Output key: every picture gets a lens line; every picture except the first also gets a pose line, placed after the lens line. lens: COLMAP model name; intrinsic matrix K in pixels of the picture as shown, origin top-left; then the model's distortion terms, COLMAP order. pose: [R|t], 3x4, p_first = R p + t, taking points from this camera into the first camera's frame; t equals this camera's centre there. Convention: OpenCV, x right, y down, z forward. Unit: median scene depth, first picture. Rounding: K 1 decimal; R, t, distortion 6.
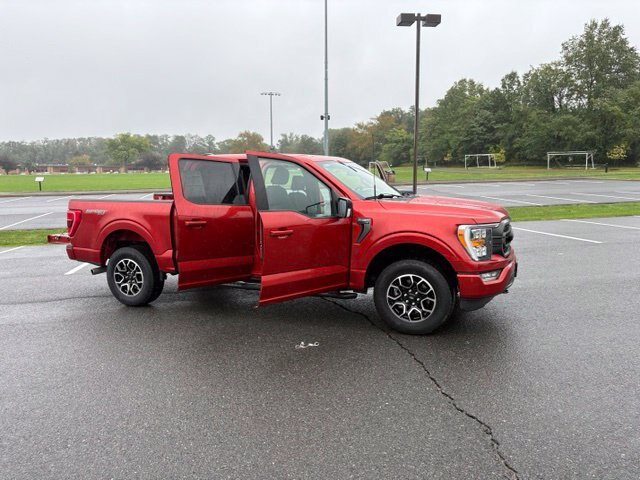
lens RADIAL K [[465.3, 0, 320.0], [0, 465.3, 240.0], [0, 0, 1]] dist [0.044738, -0.058391]
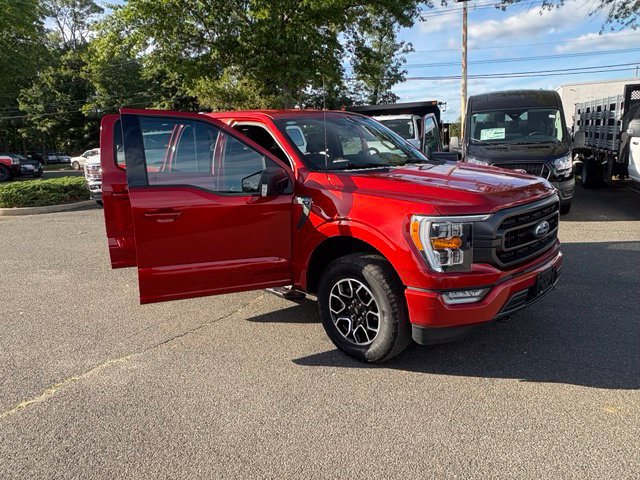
lens RADIAL K [[472.5, 0, 320.0], [0, 472.5, 240.0], [0, 0, 1]] dist [0.004751, -0.000310]
pose [[0.921026, 0.071567, -0.382869, 0.284259], [-0.038472, 0.994883, 0.093419, -0.035575], [0.387596, -0.071312, 0.919067, 0.224634]]
